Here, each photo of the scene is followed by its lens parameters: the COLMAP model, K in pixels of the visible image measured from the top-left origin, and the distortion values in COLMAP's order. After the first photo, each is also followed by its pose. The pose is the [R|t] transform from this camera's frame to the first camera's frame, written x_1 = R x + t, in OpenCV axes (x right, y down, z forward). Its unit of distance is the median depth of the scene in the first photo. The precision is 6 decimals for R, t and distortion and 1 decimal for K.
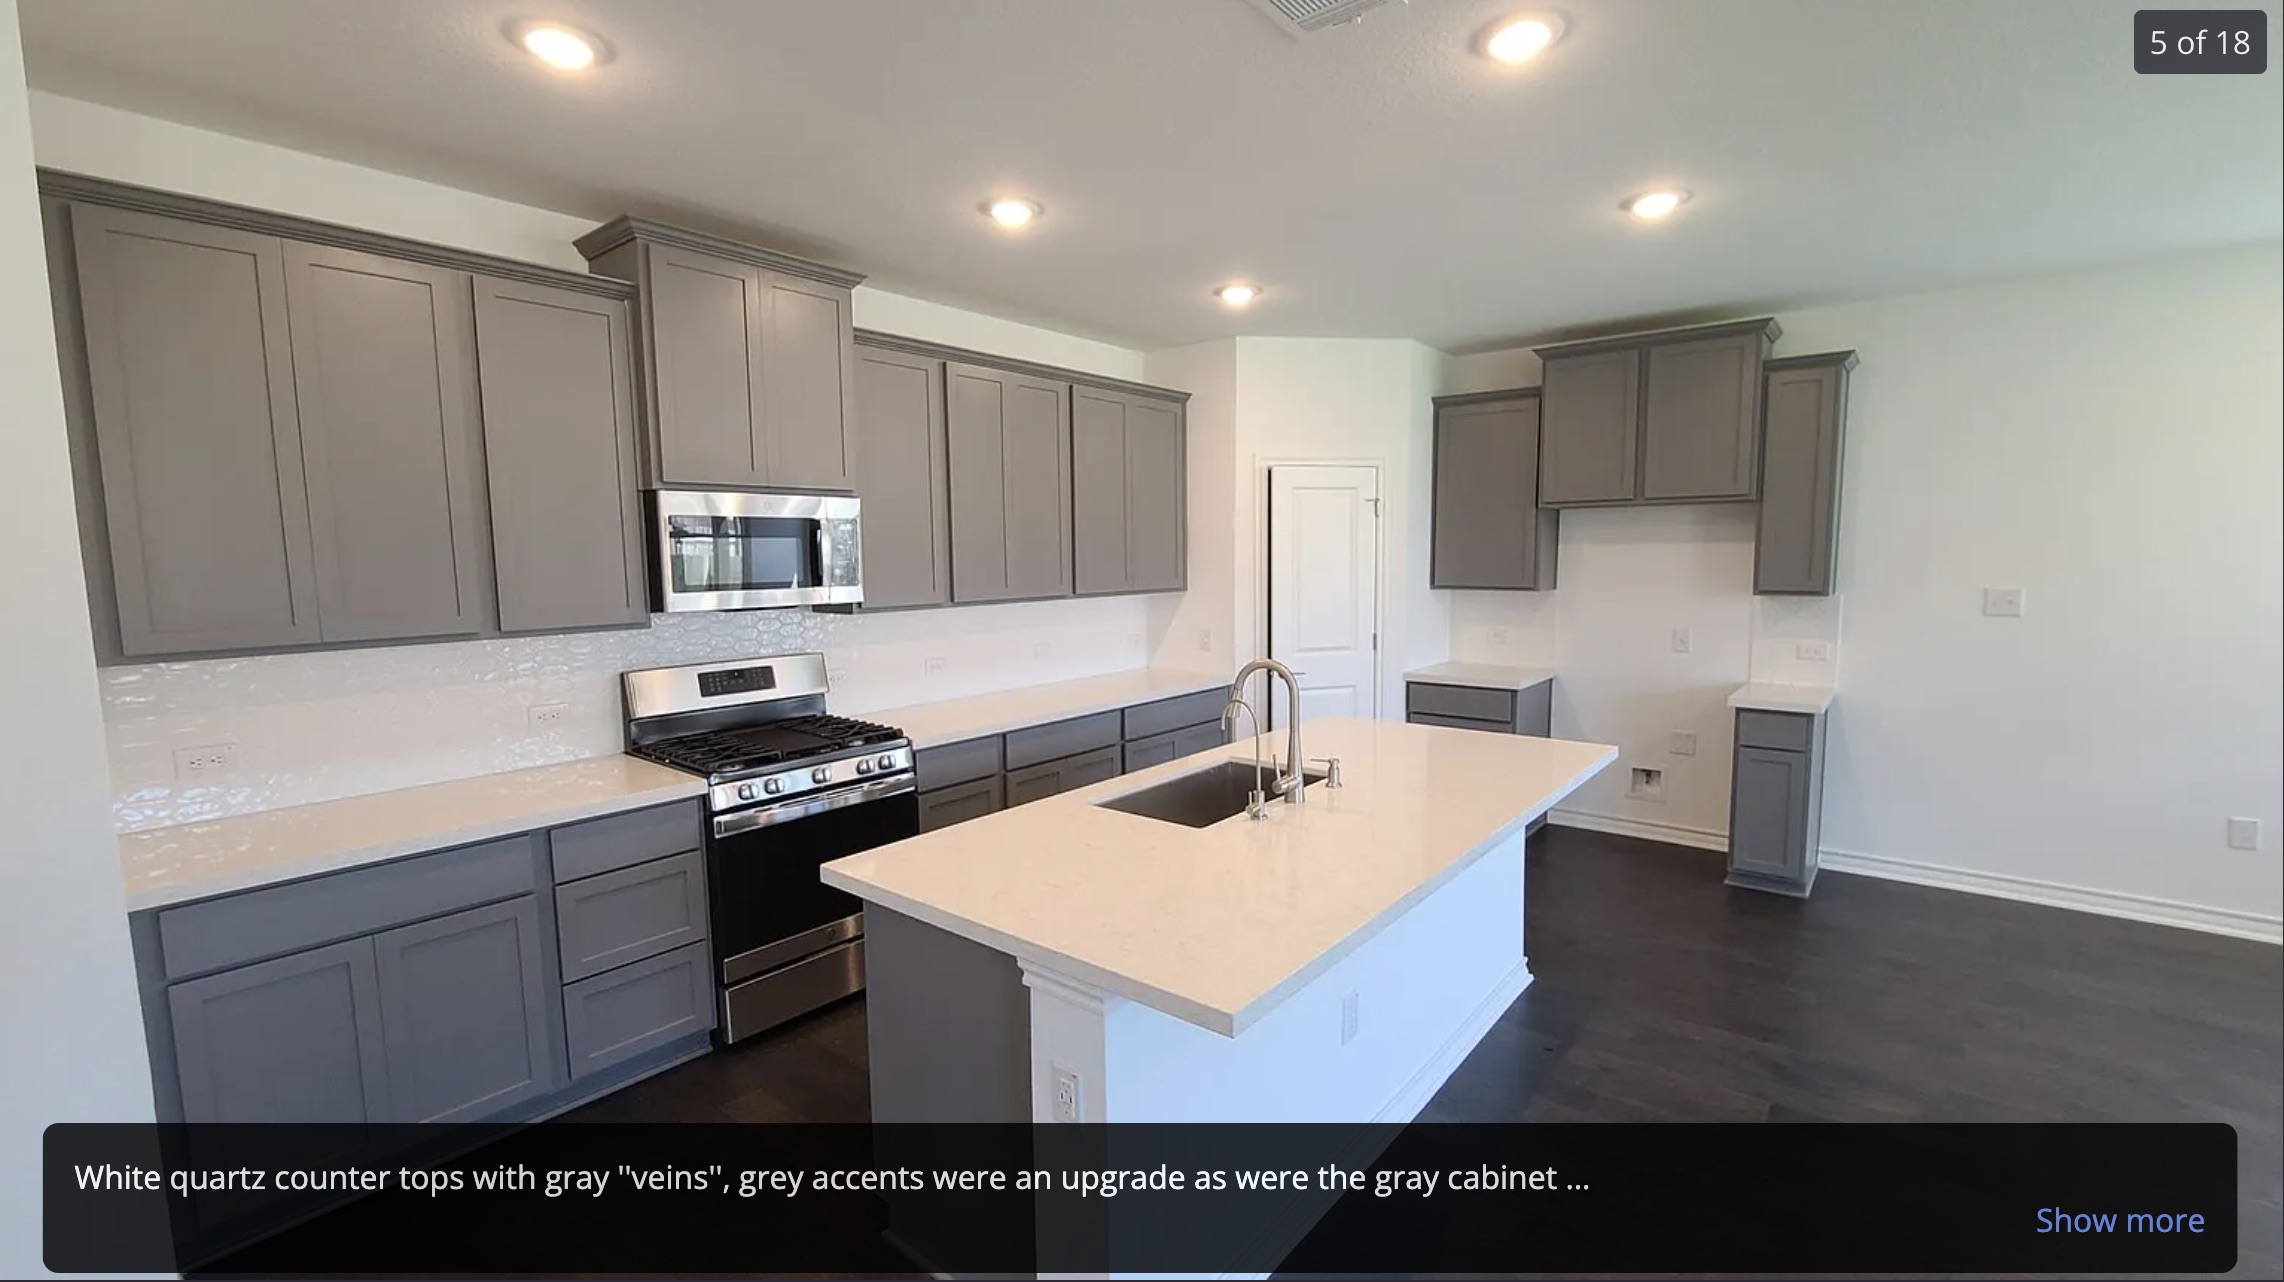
lens RADIAL K [[931.7, 0, 1141.2], [0, 931.7, 645.0], [0, 0, 1]] dist [0.000703, -0.000061]
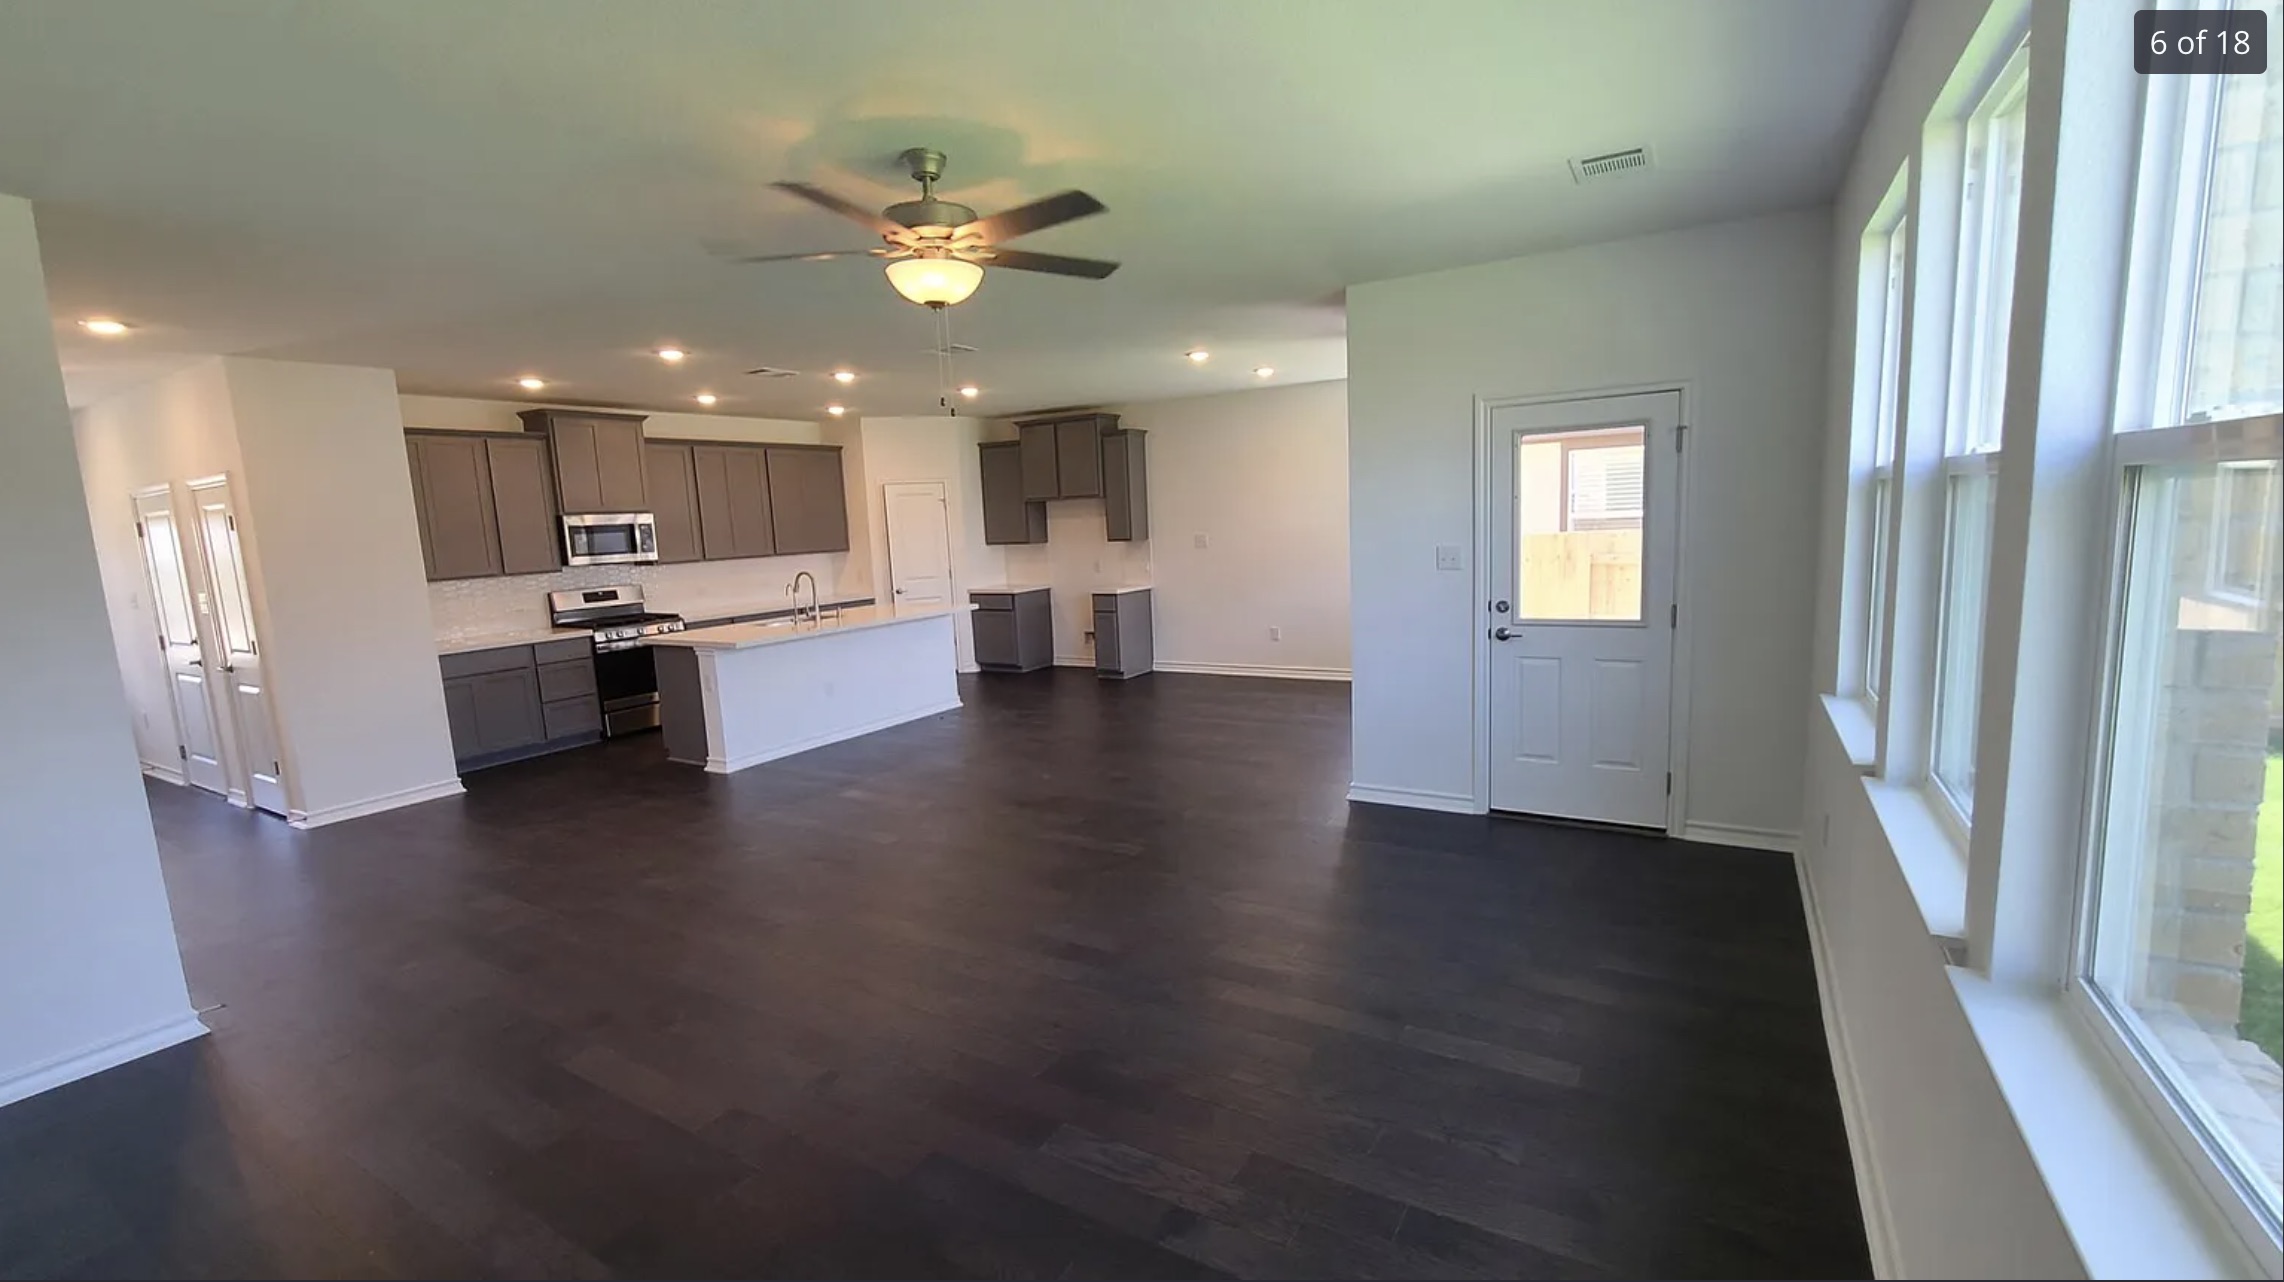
lens RADIAL K [[931.7, 0, 1147.0], [0, 931.7, 638.3], [0, 0, 1]] dist [0.000703, -0.000061]
pose [[0.987862, -0.053608, 0.145790, 0.544809], [0.049628, 0.998293, 0.030799, 0.136001], [-0.147192, -0.023189, 0.988836, -1.439643]]
